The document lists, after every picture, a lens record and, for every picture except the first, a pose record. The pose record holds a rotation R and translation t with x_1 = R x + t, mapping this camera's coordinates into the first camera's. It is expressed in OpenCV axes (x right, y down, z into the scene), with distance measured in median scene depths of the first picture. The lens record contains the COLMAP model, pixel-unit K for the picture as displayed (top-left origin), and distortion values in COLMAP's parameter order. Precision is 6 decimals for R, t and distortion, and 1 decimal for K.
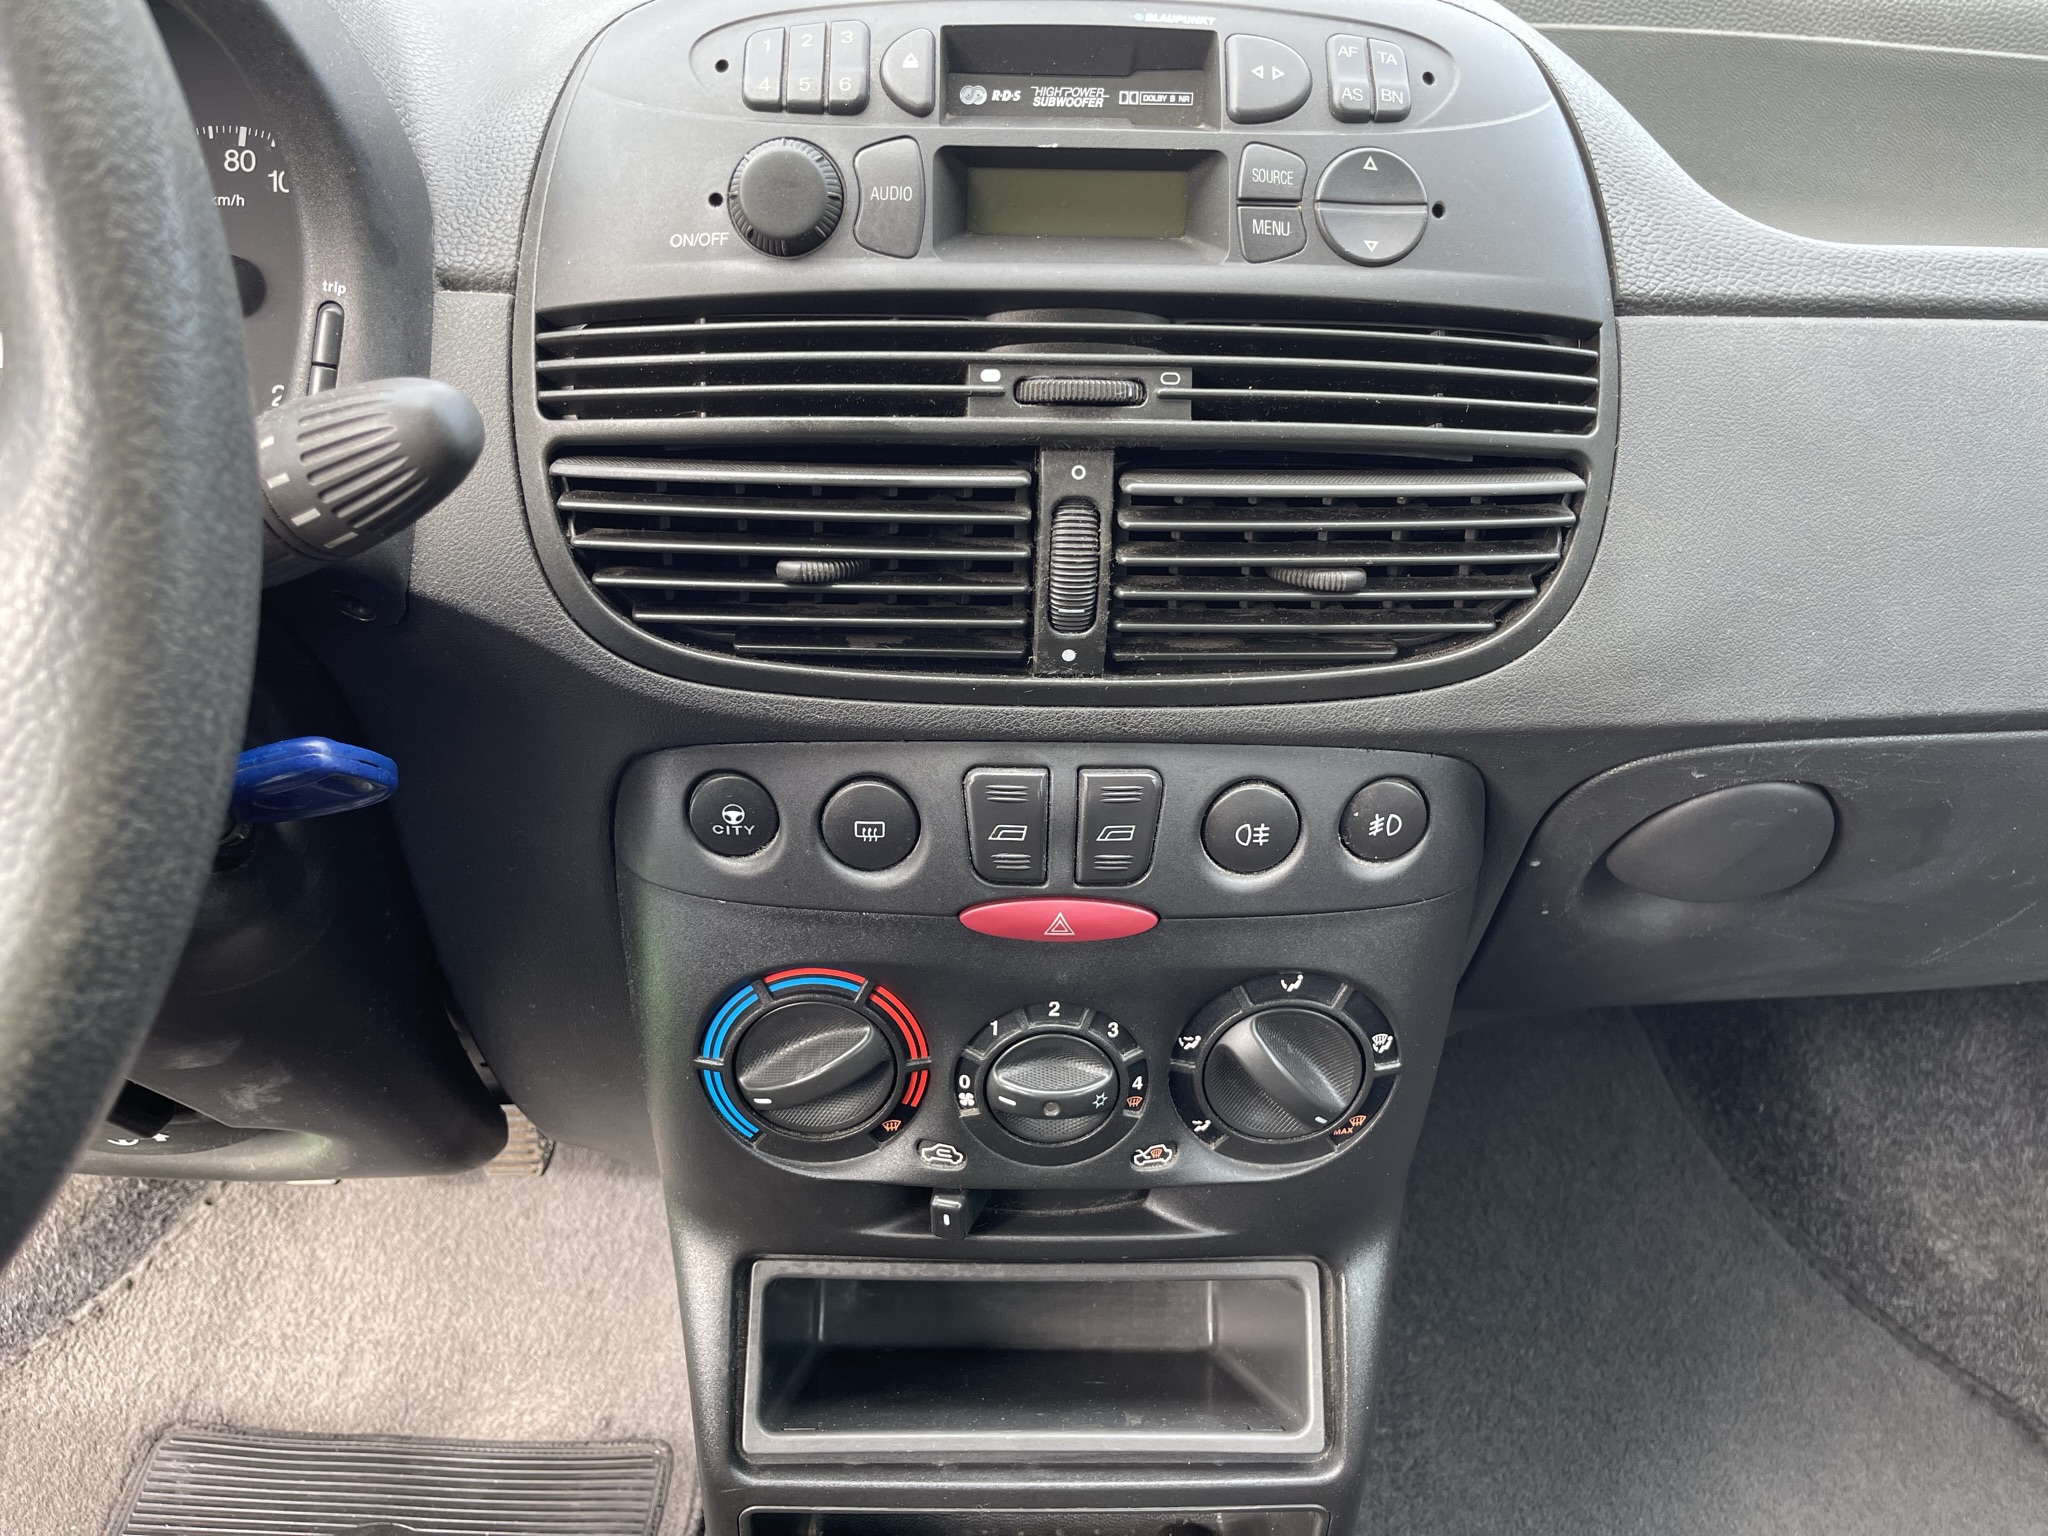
lens RADIAL K [[1598.3, 0, 1021.0], [0, 1598.3, 757.8], [0, 0, 1]] dist [0.047573, -0.078001]
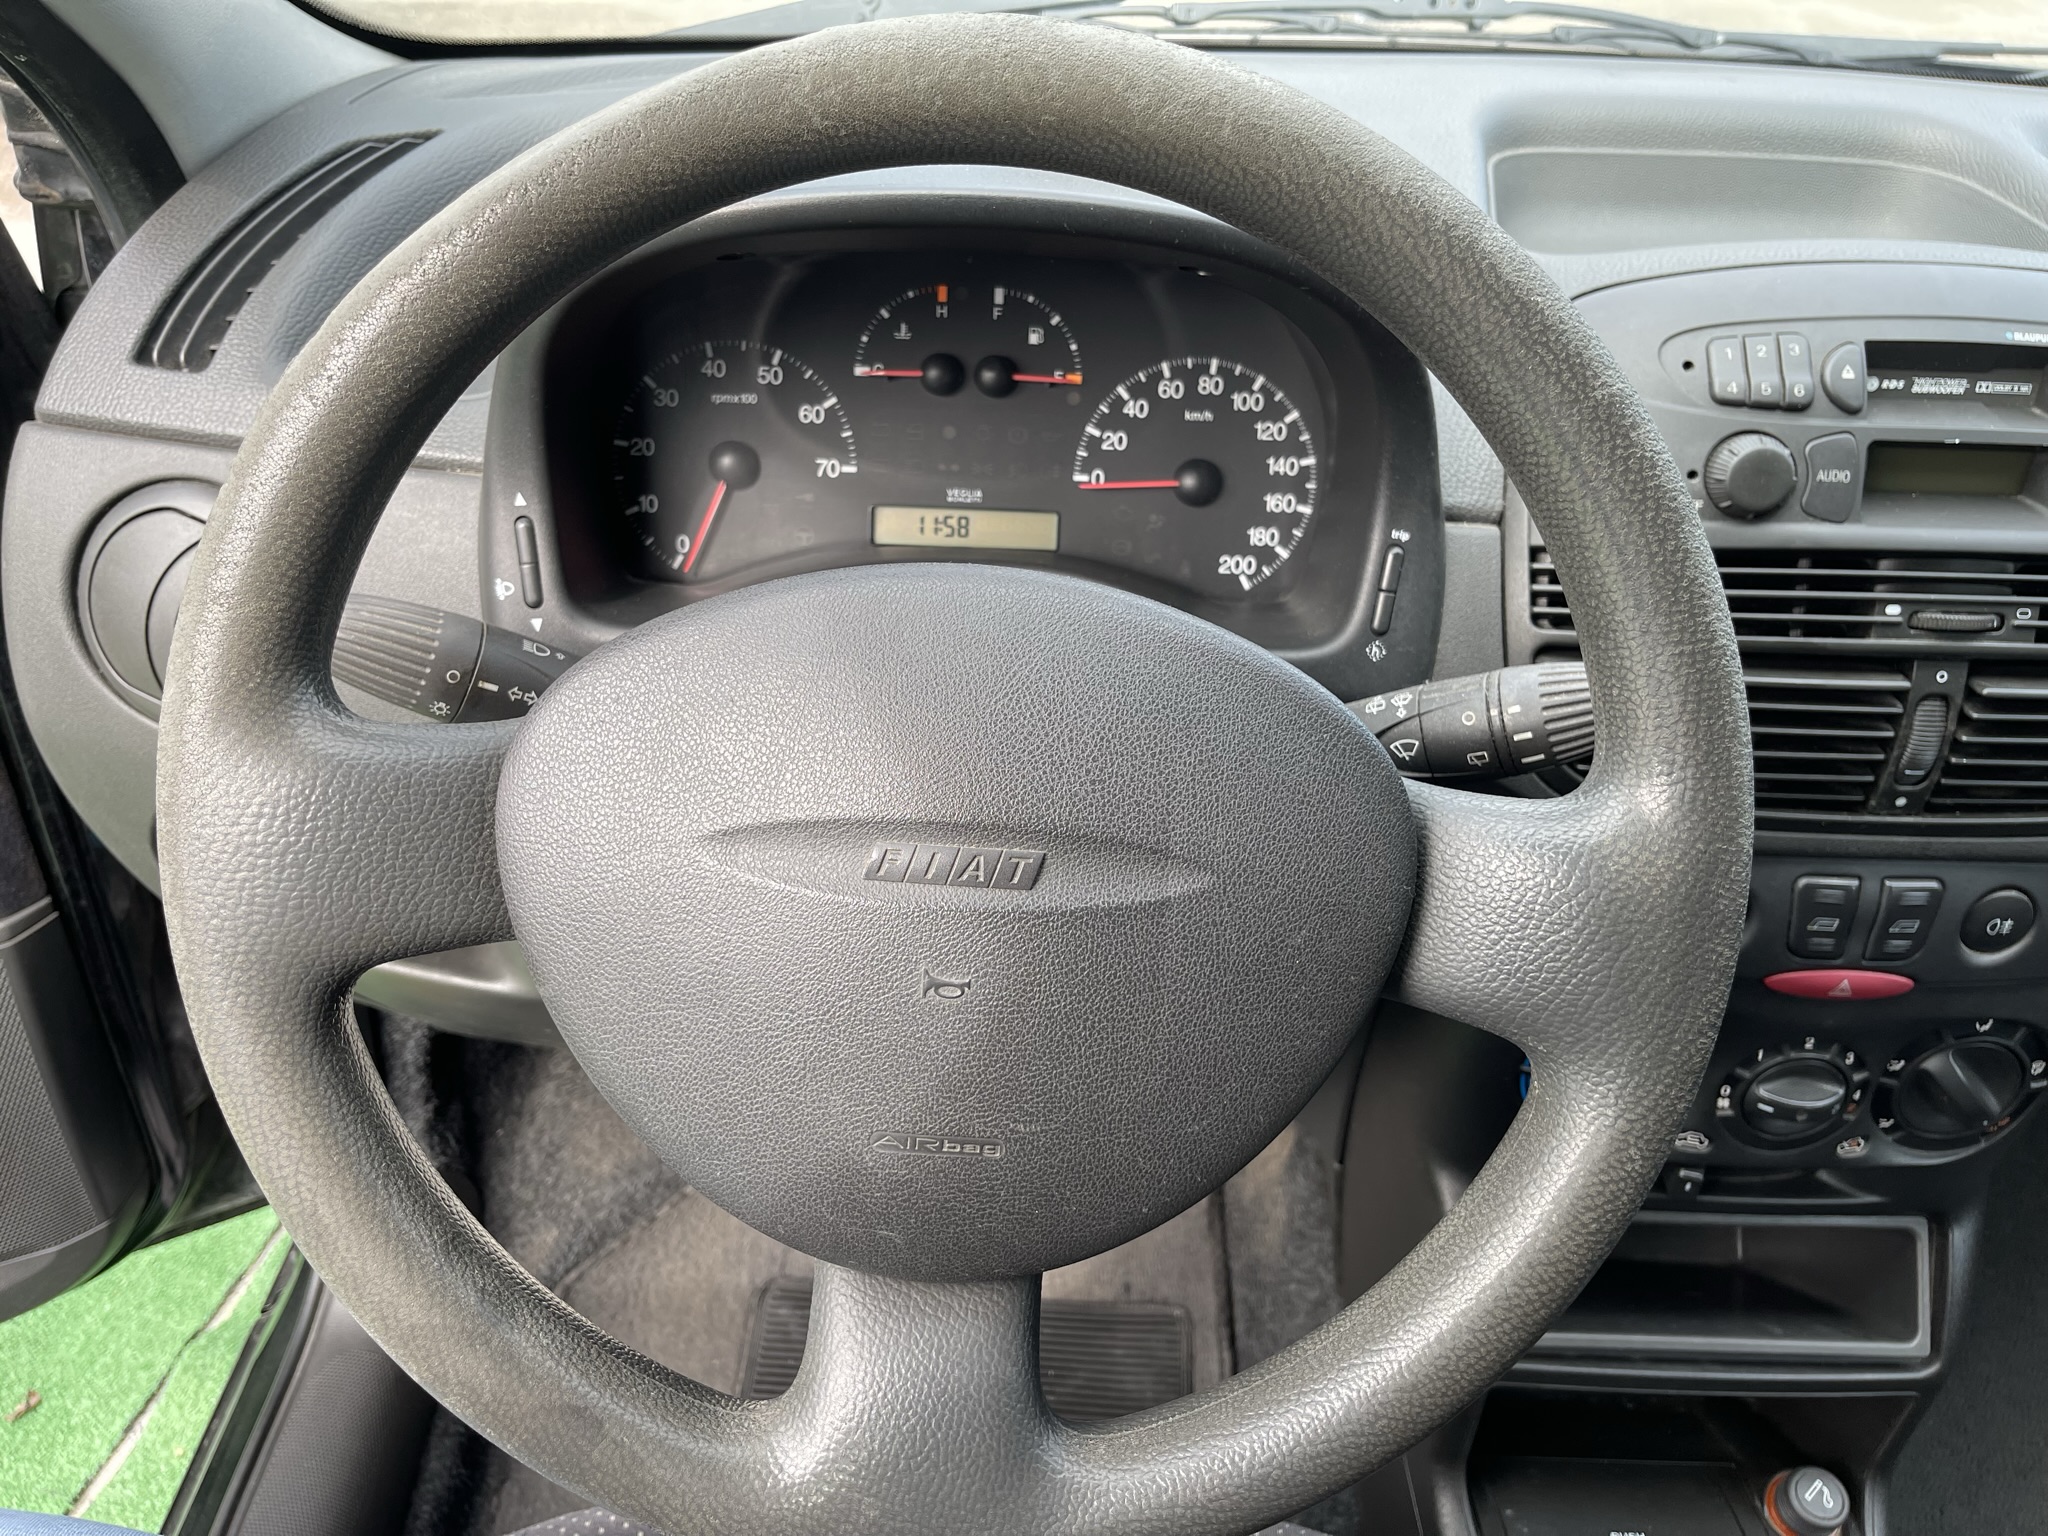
lens RADIAL K [[1598.7, 0, 1013.1], [0, 1598.7, 766.0], [0, 0, 1]] dist [0.082744, -0.146239]
pose [[0.999190, 0.022150, -0.033605, -0.644381], [-0.018591, 0.994532, 0.102768, -0.211393], [0.035698, -0.102060, 0.994138, -0.358612]]
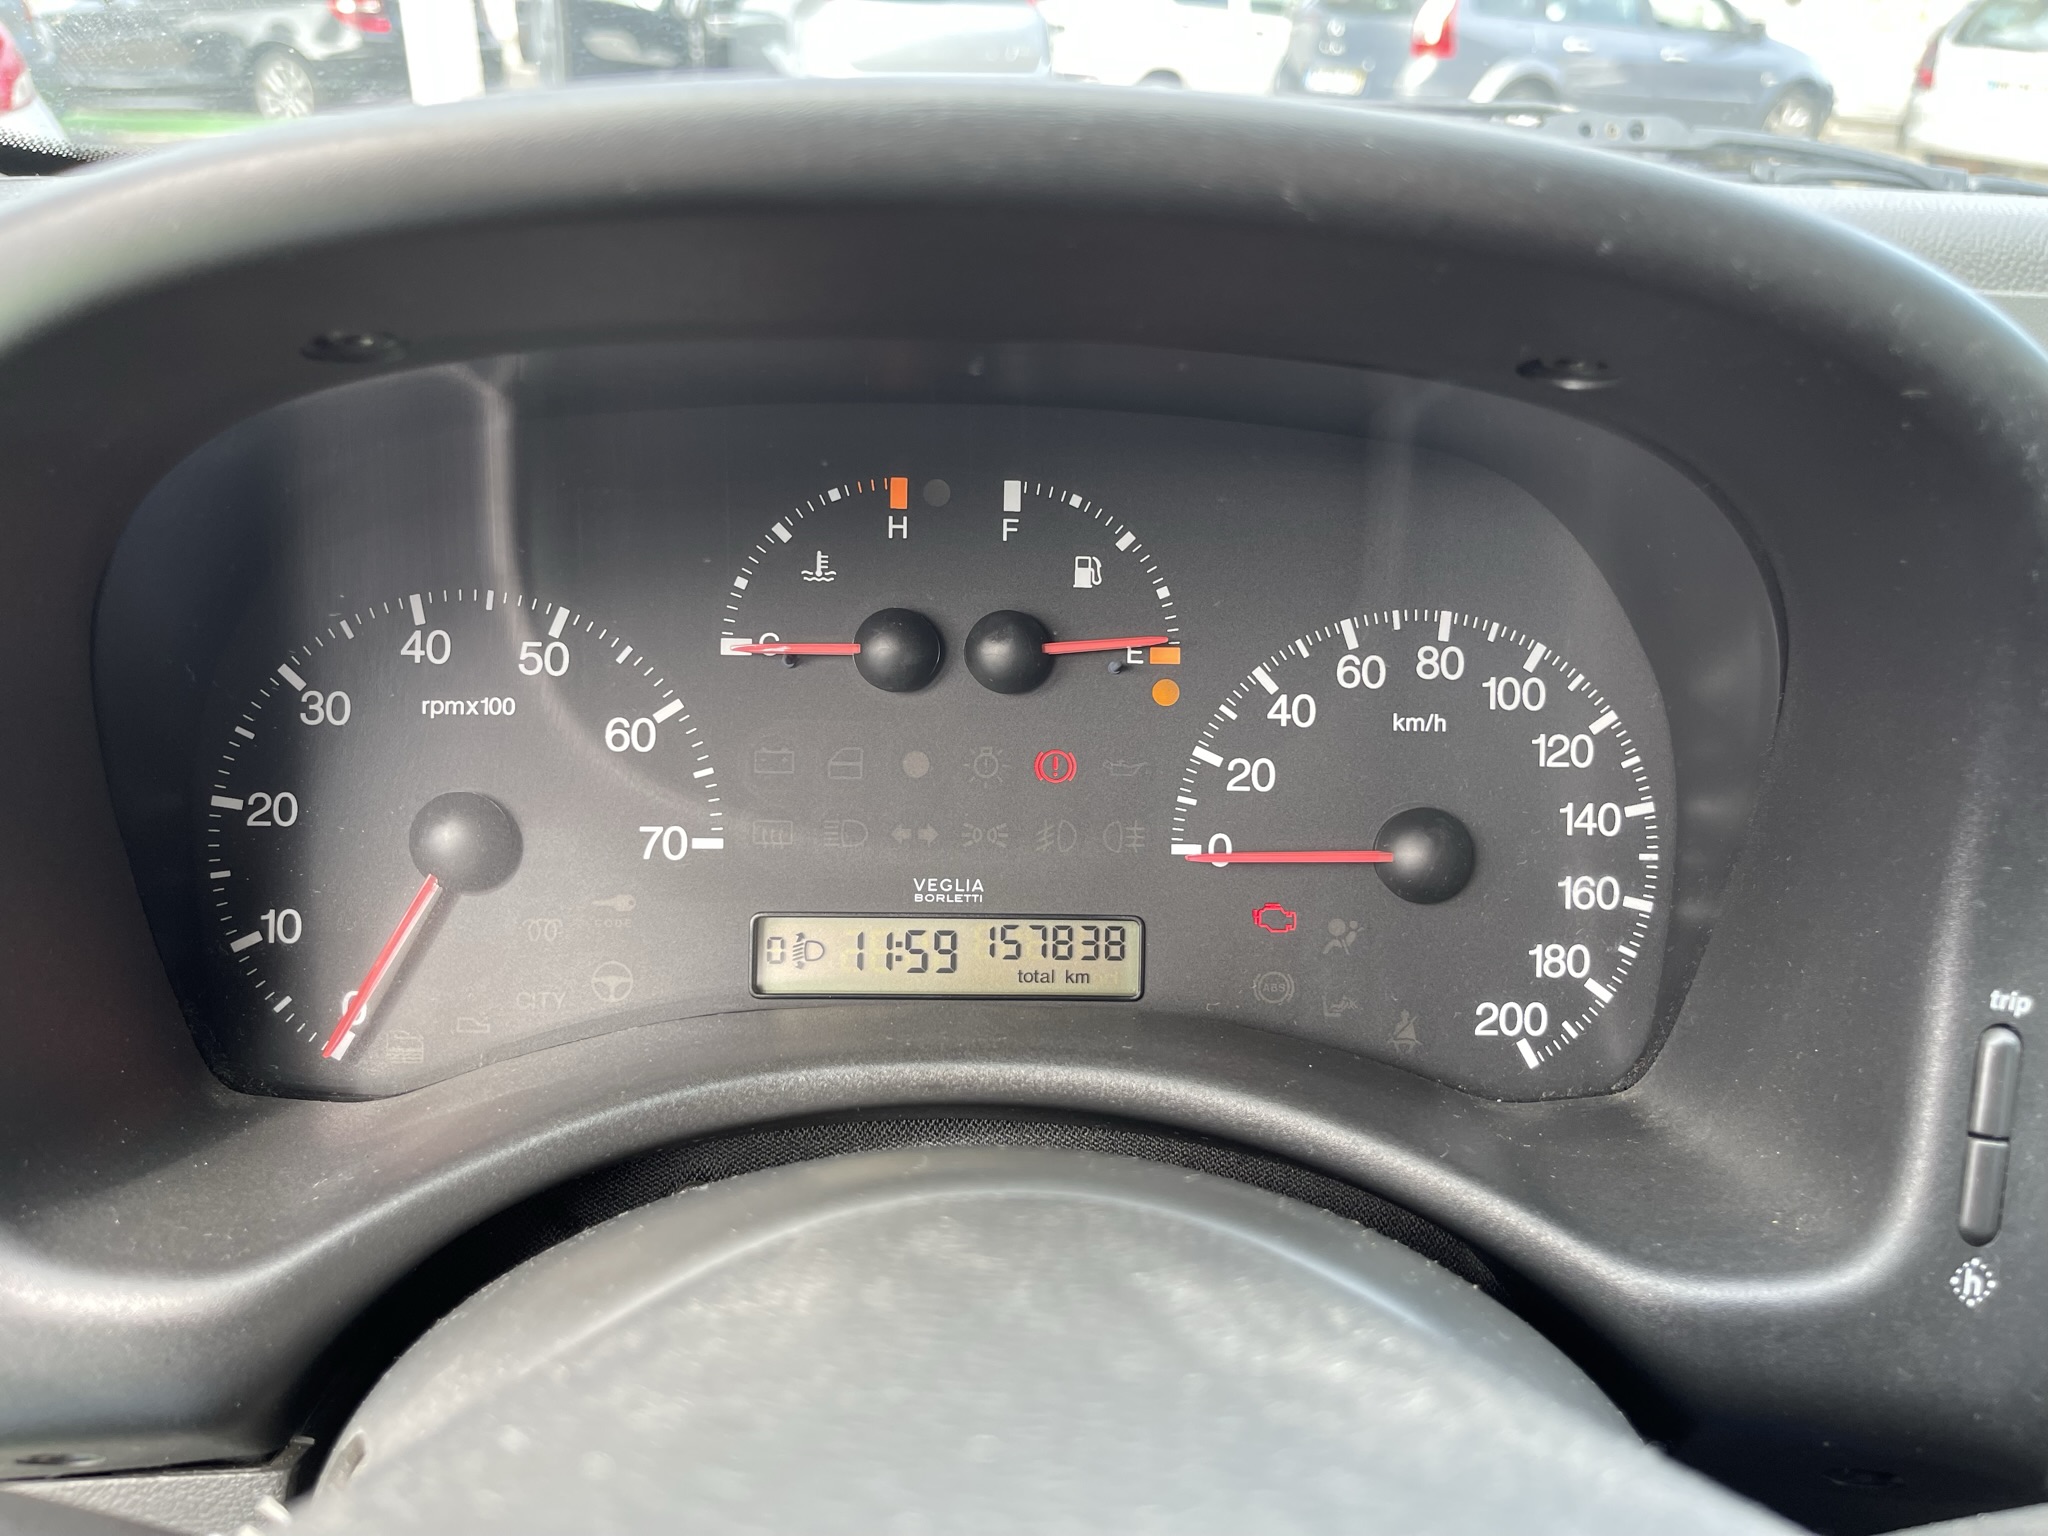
lens RADIAL K [[1598.3, 0, 1021.0], [0, 1598.3, 757.8], [0, 0, 1]] dist [0.047573, -0.078001]
pose [[0.999956, -0.003866, 0.008562, -0.715254], [0.004514, 0.997022, -0.076988, -0.307549], [-0.008239, 0.077023, 0.996995, 0.389912]]
